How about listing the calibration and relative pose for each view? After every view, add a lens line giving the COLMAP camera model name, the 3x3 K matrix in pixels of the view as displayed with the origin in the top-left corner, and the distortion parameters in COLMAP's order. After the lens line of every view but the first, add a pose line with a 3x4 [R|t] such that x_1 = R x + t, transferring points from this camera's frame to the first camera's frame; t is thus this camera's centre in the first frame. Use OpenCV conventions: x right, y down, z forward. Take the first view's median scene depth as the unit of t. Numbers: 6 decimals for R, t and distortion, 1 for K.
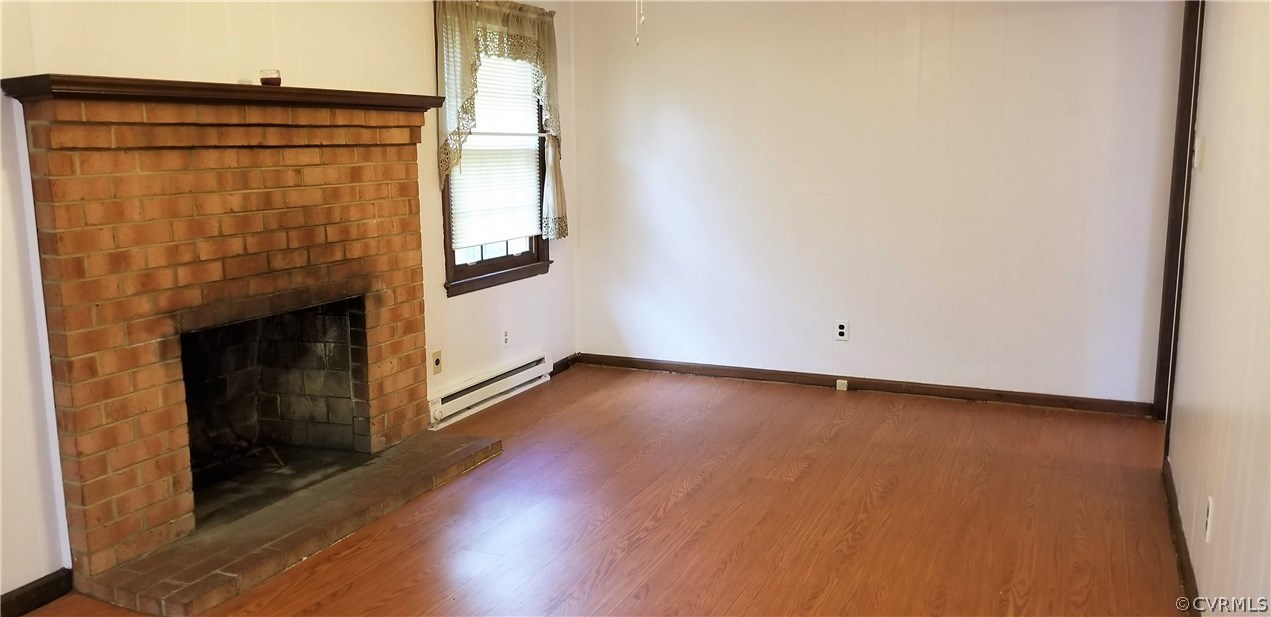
lens RADIAL K [[1002.9, 0, 627.8], [0, 1002.9, 306.8], [0, 0, 1]] dist [0.087173, -0.171609]
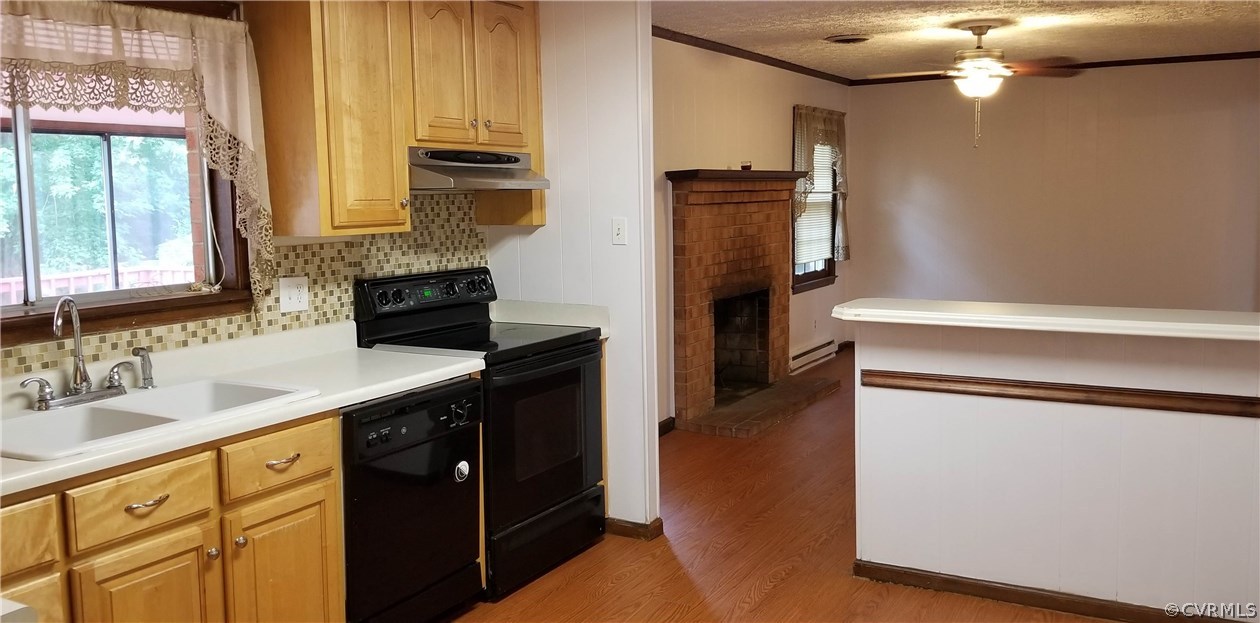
lens RADIAL K [[1009.8, 0, 634.7], [0, 1009.8, 292.2], [0, 0, 1]] dist [0.073315, -0.001283]
pose [[0.996491, 0.003213, -0.083642, -0.359028], [-0.008547, 0.997946, -0.063491, 0.110237], [0.083266, 0.063983, 0.994471, -0.746069]]
